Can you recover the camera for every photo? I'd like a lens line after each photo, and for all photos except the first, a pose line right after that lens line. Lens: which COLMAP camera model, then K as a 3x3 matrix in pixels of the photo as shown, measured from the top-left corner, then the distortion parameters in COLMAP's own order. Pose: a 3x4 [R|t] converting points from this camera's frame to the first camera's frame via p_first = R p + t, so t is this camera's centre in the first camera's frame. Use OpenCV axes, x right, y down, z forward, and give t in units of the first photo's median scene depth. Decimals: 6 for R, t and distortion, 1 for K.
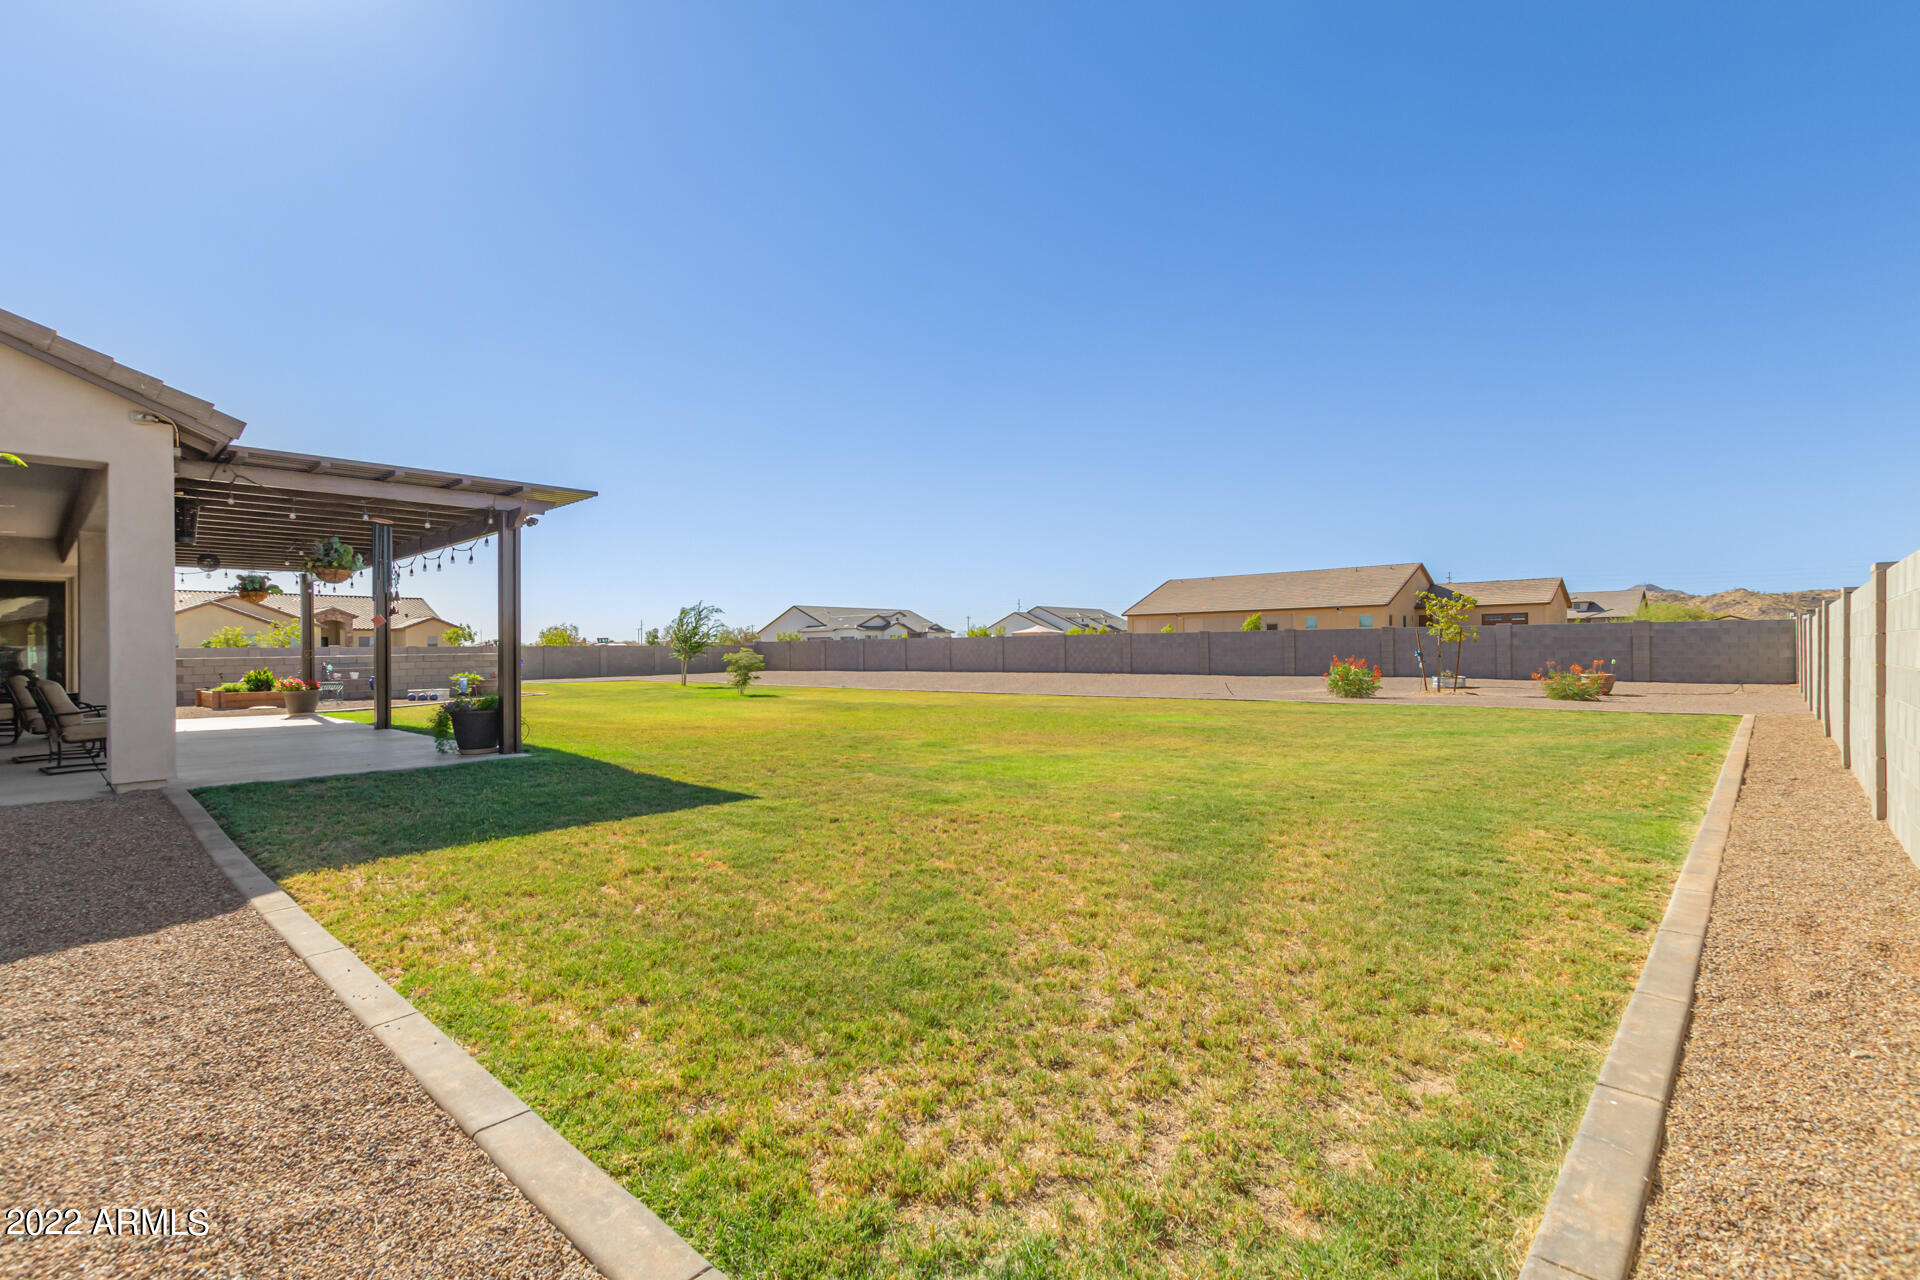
lens RADIAL K [[833.2, 0, 960.0], [0, 833.2, 640.0], [0, 0, 1]] dist [-0.000619, -0.000030]
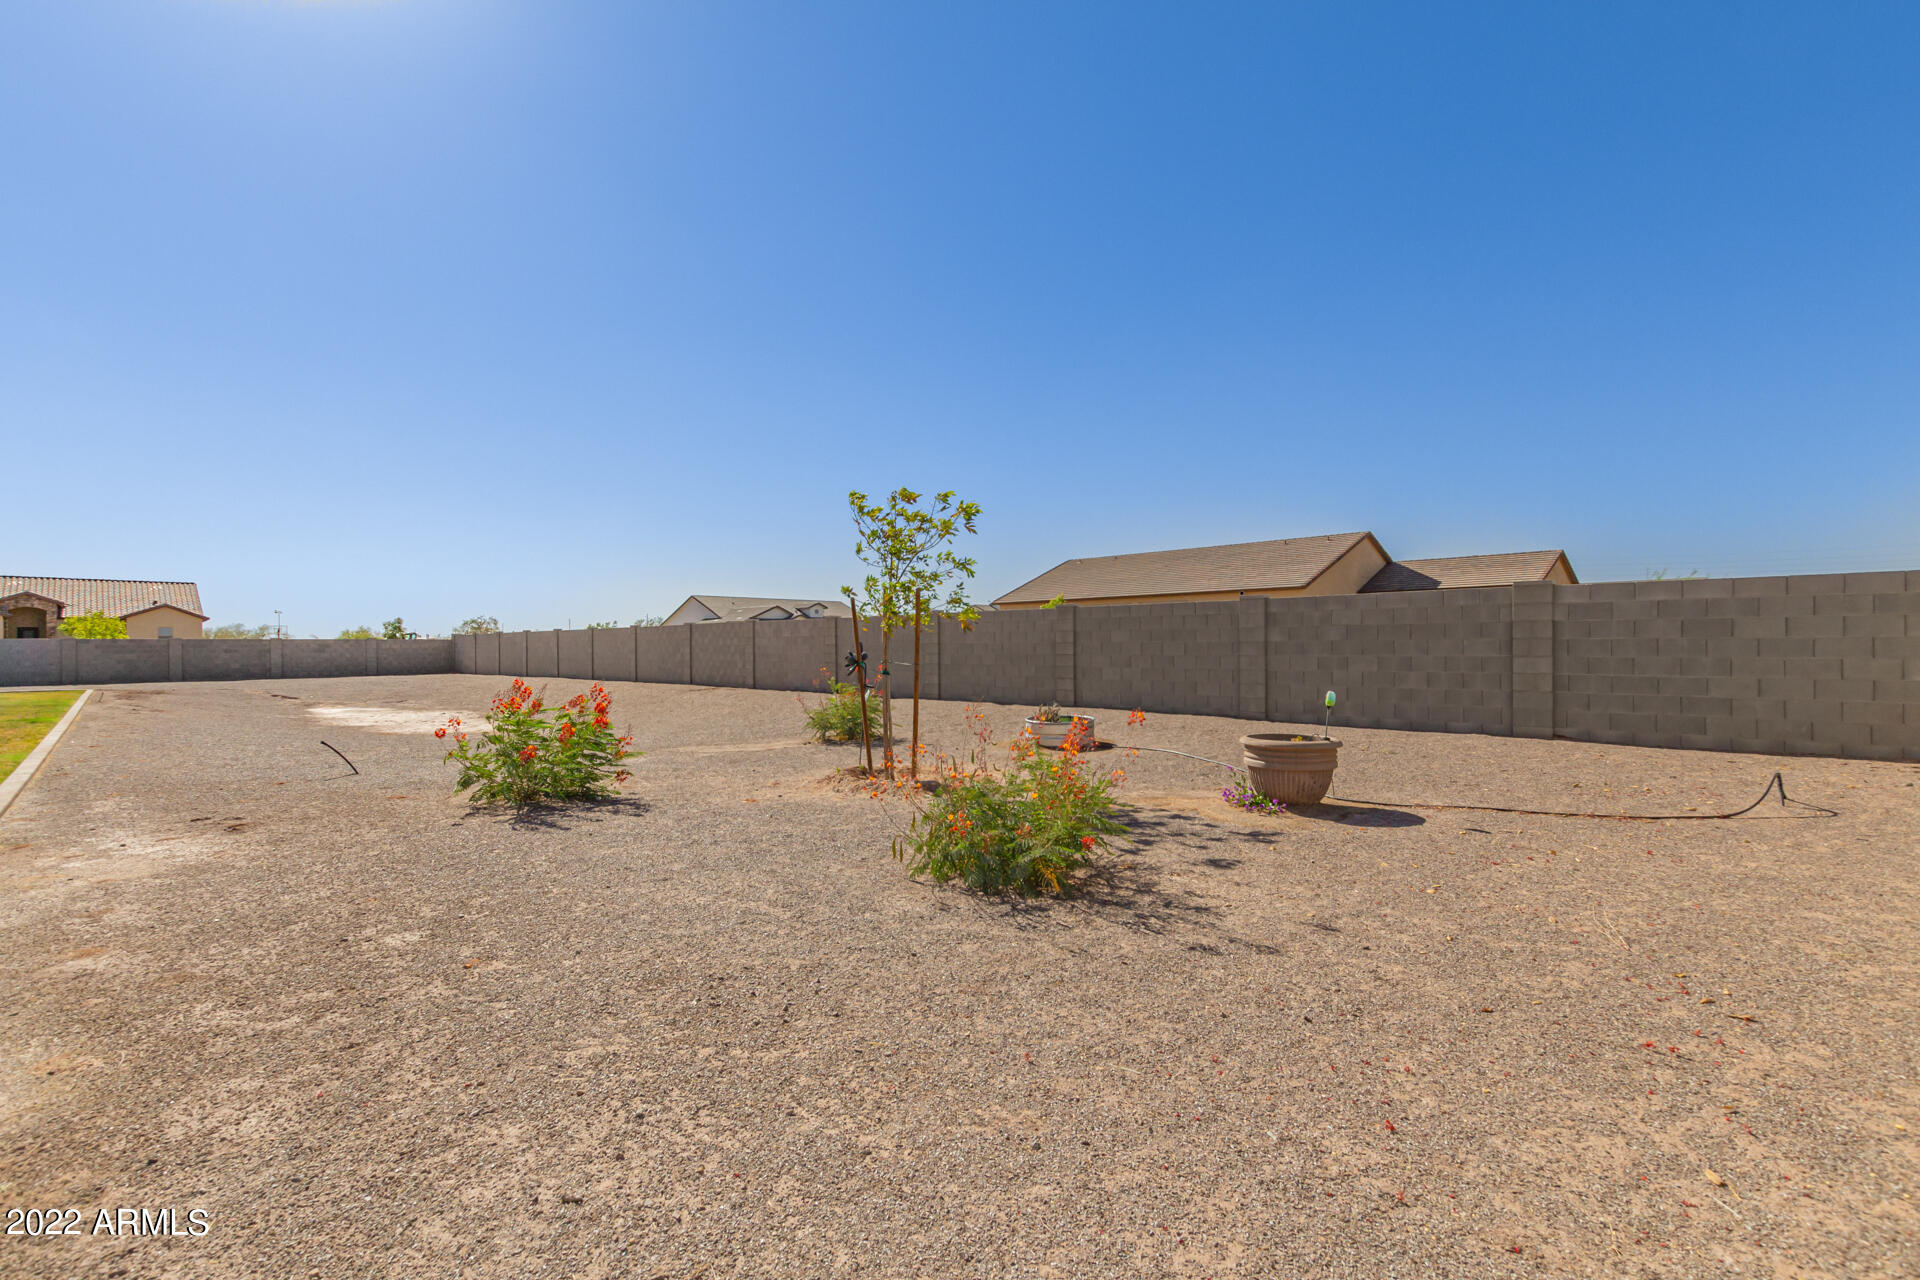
lens RADIAL K [[846.1, 0, 960.0], [0, 846.1, 640.0], [0, 0, 1]] dist [0.014803, 0.000128]
pose [[0.999237, 0.003400, -0.038909, 0.238124], [-0.003211, 0.999983, 0.004902, 0.001293], [0.038925, -0.004773, 0.999231, 0.247619]]
